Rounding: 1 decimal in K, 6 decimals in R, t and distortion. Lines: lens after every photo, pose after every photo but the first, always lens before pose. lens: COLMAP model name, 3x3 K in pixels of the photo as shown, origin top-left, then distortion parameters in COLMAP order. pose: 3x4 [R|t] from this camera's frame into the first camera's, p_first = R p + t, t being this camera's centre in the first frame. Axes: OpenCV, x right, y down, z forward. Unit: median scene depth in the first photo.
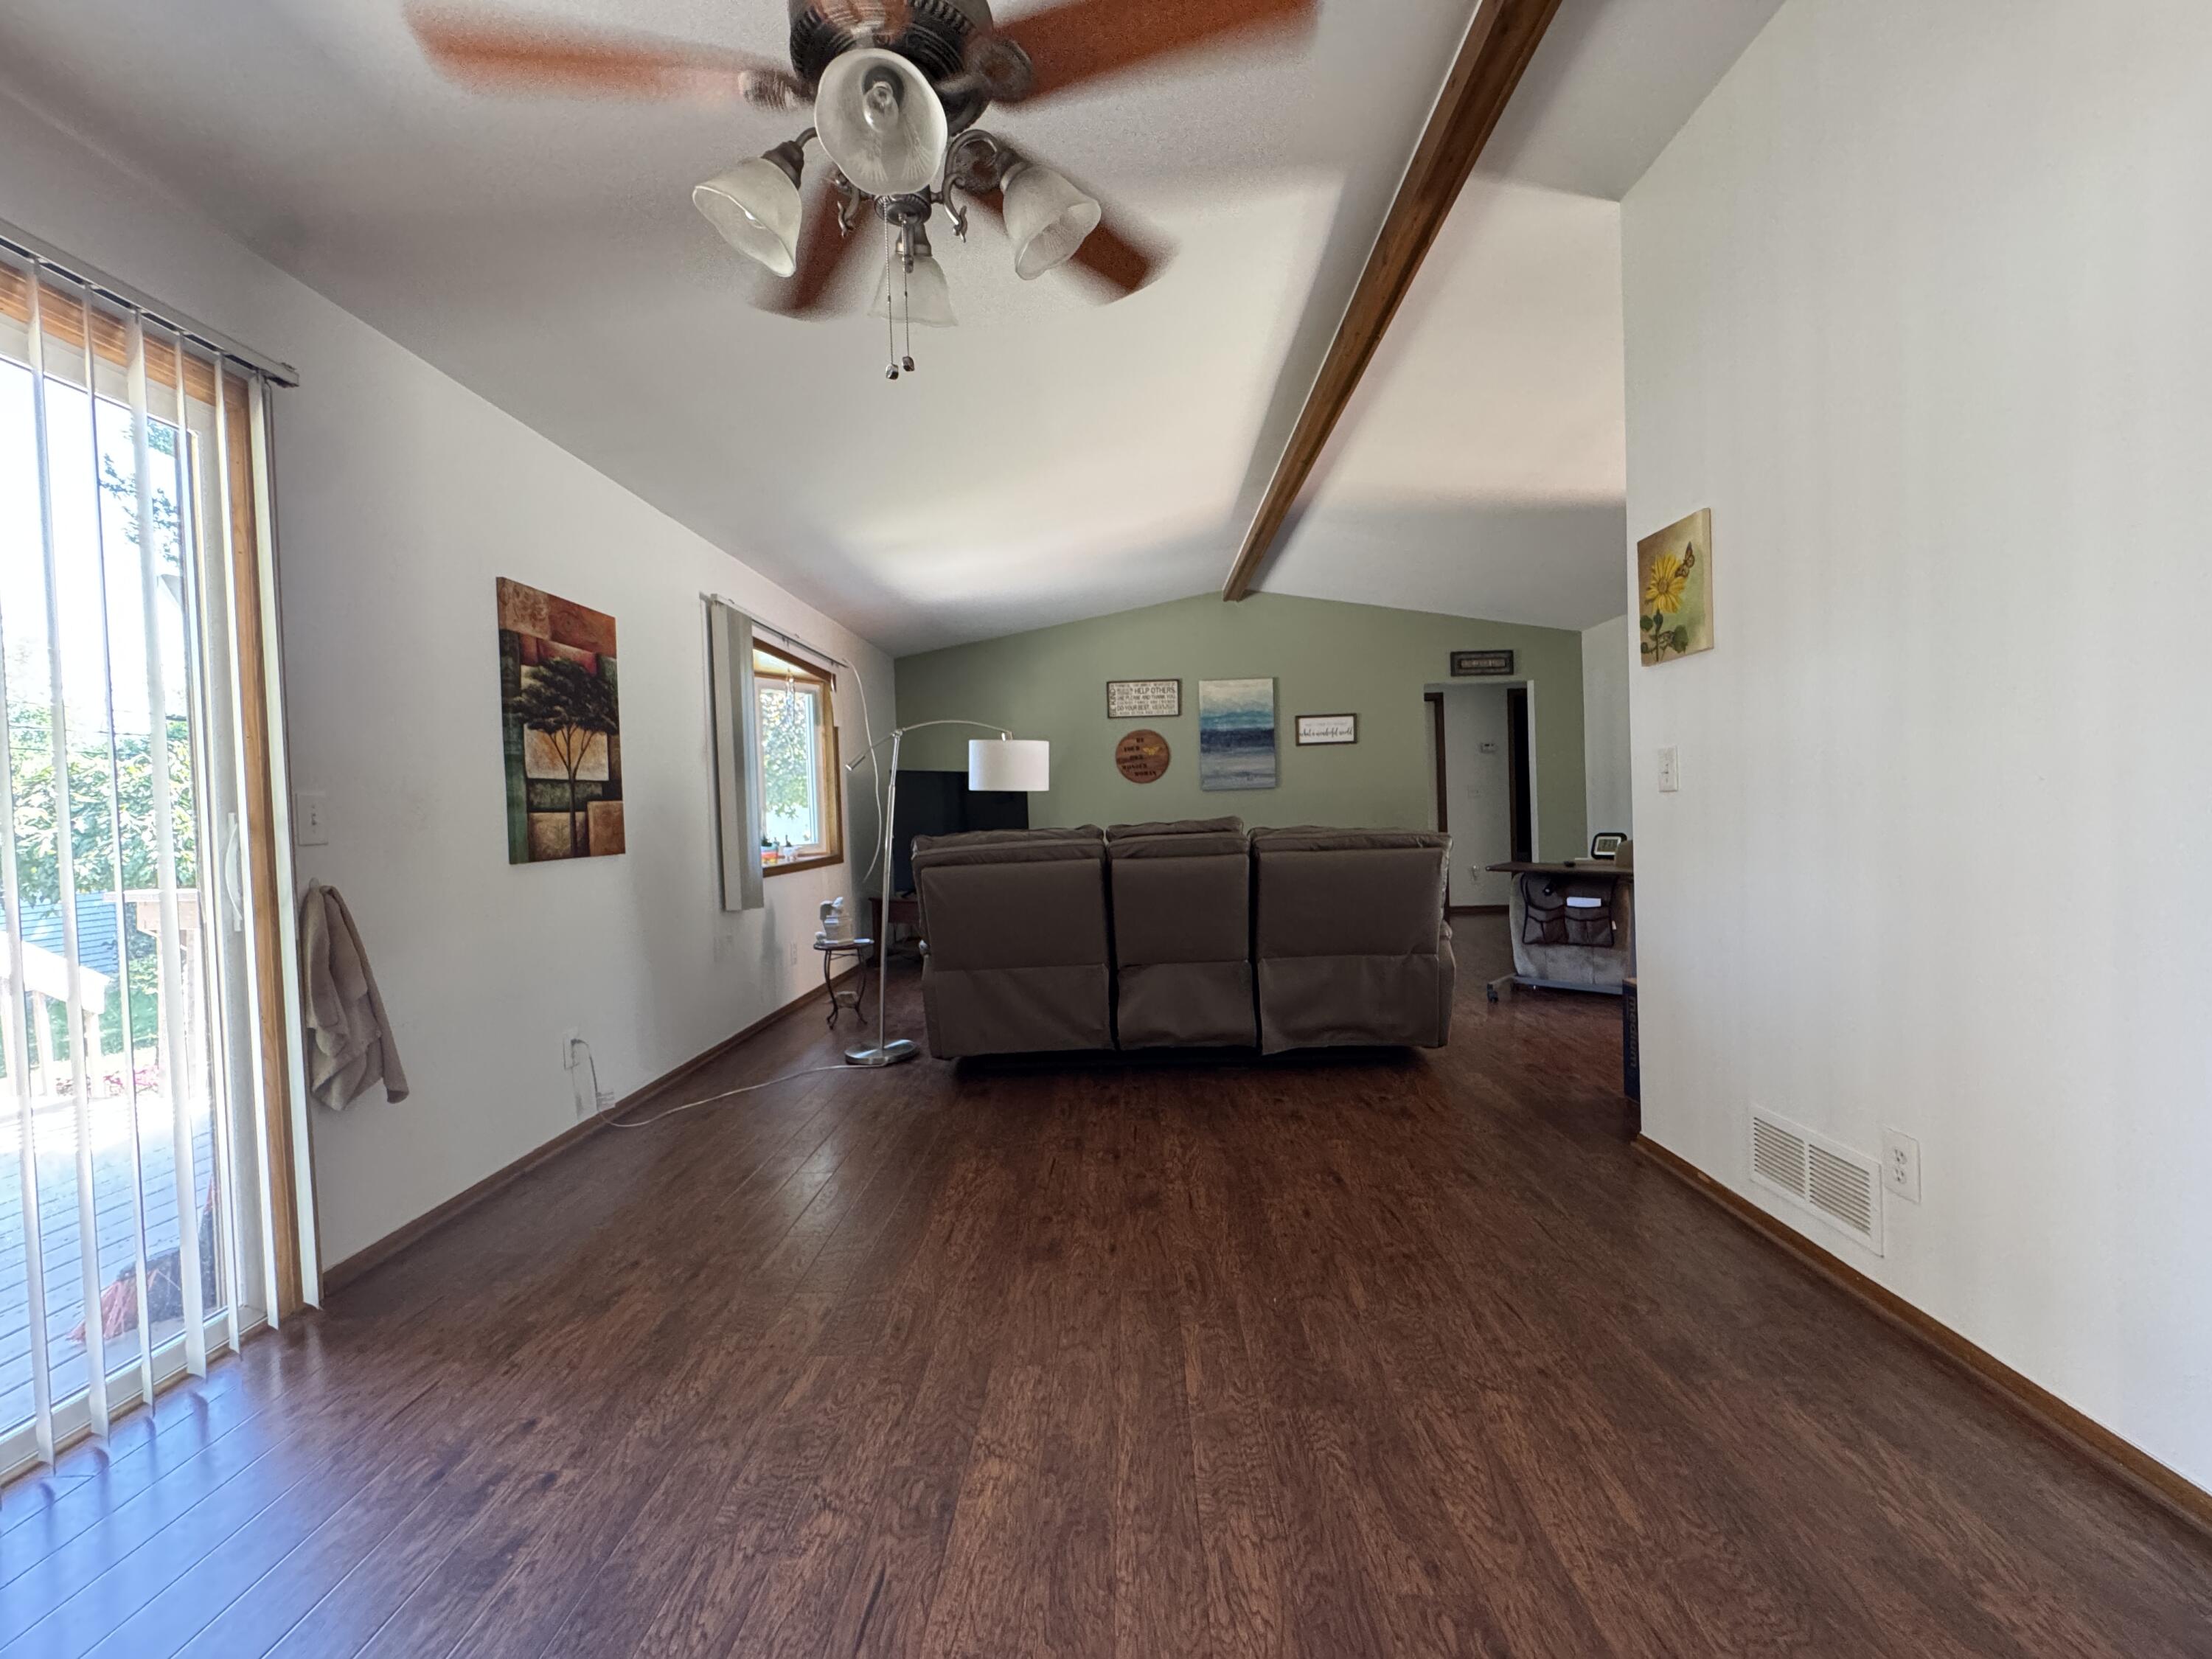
lens RADIAL K [[886.9, 0, 1117.5], [0, 886.9, 828.5], [0, 0, 1]] dist [-0.011276, 0.000739]
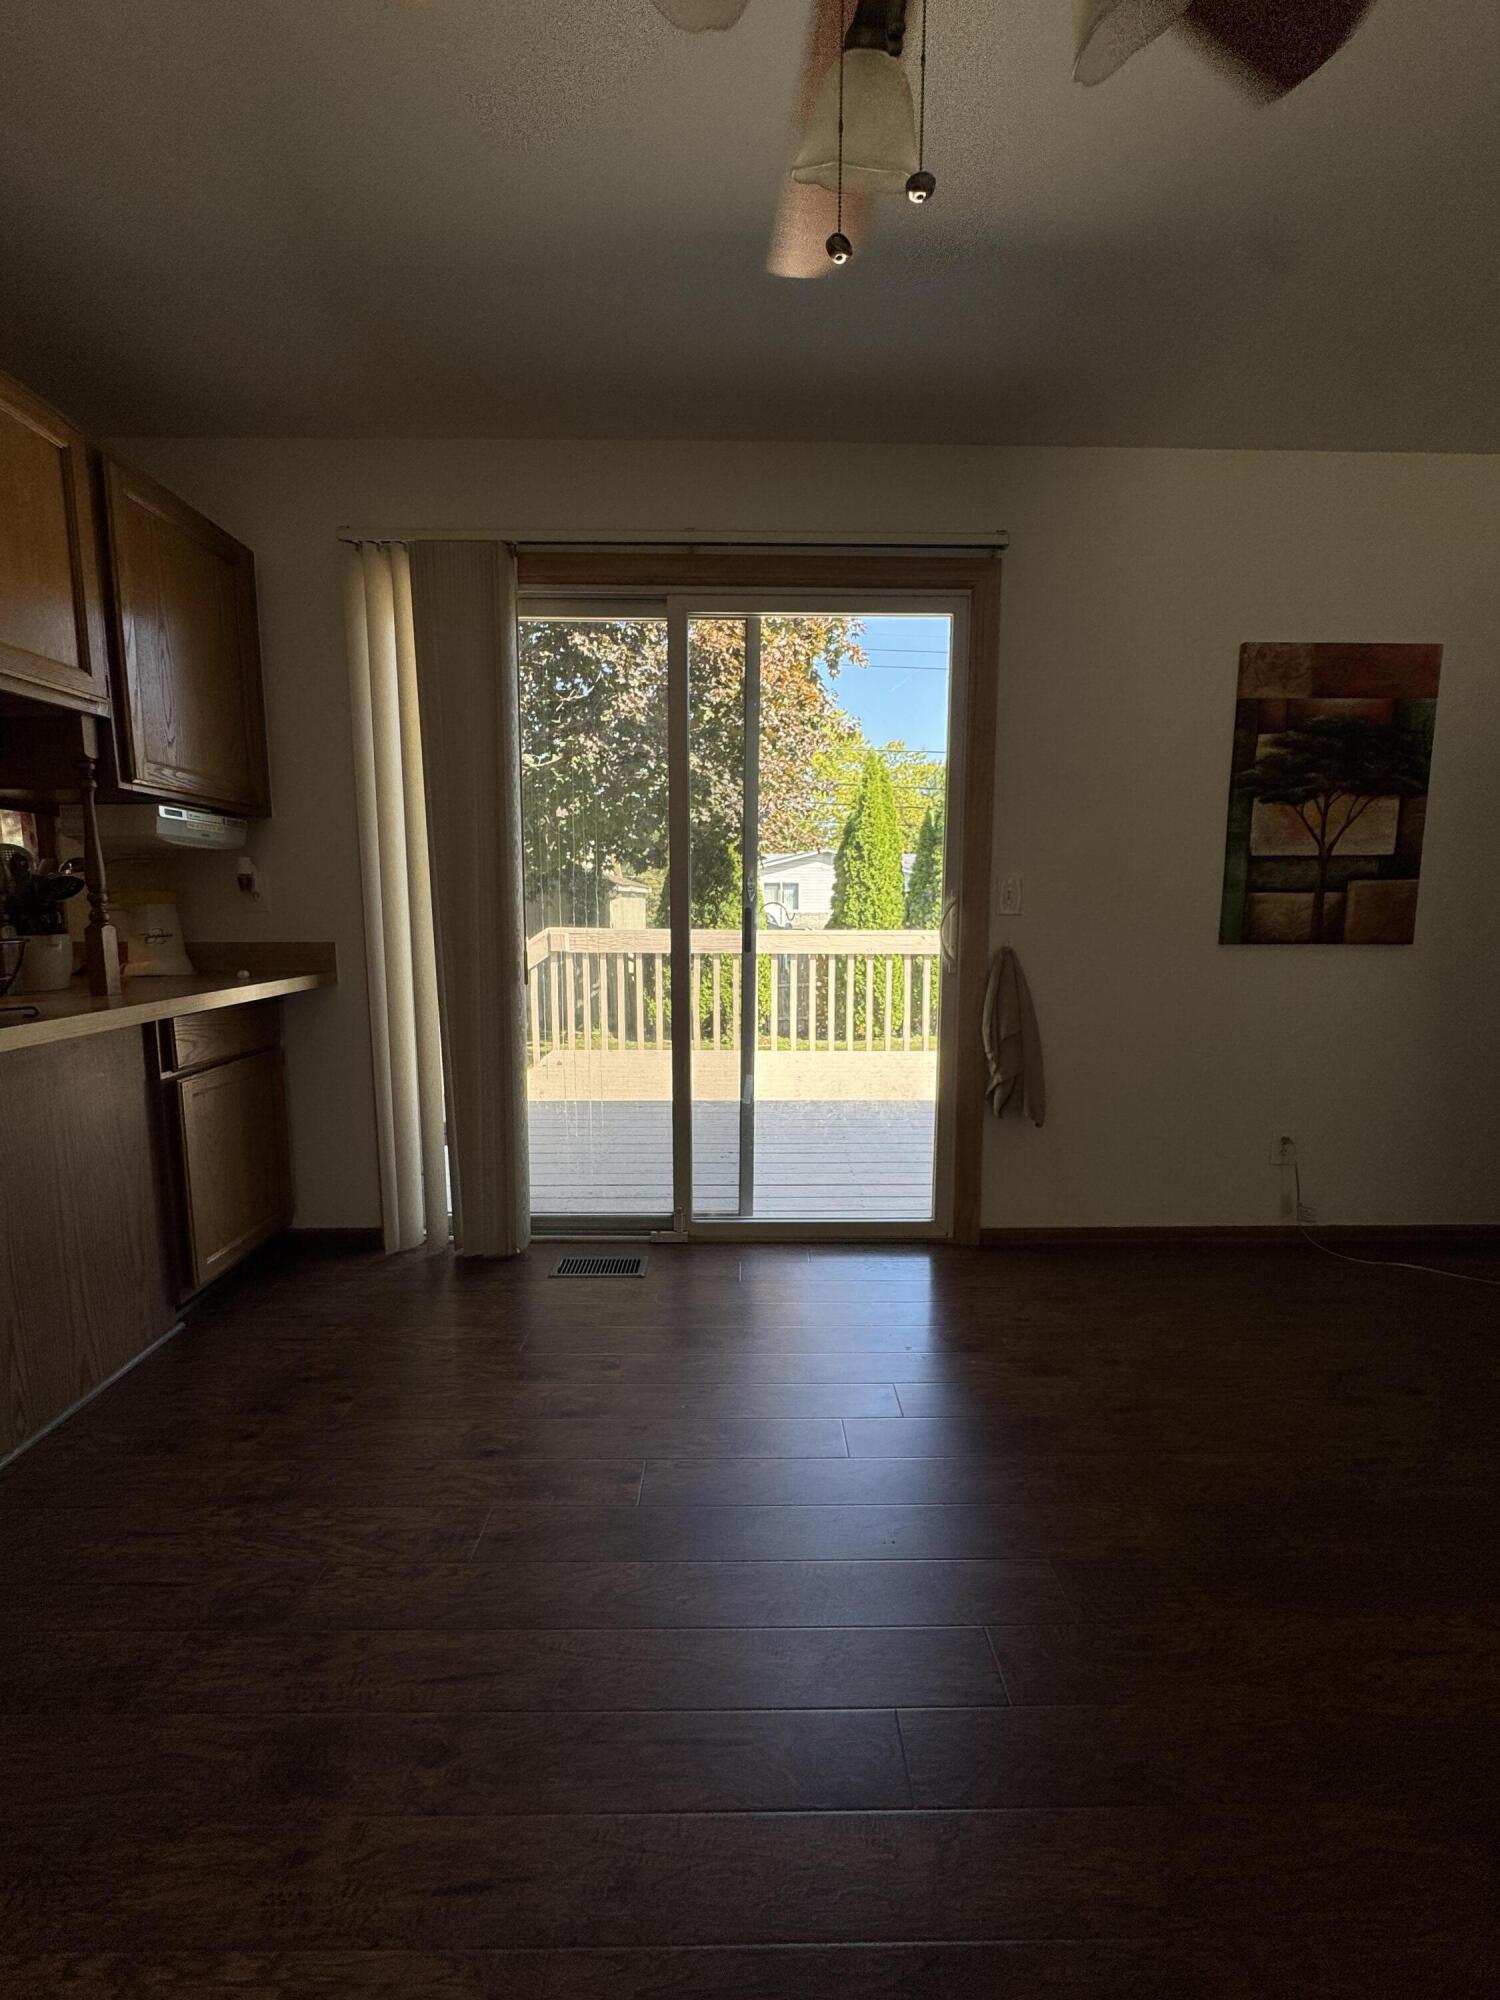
lens RADIAL K [[801.9, 0, 754.1], [0, 801.9, 1003.9], [0, 0, 1]] dist [-0.011276, 0.000739]
pose [[0.025497, 0.161708, -0.986509, 0.183894], [-0.024848, 0.986628, 0.161085, -0.023590], [0.999366, 0.020405, 0.029174, 0.414548]]
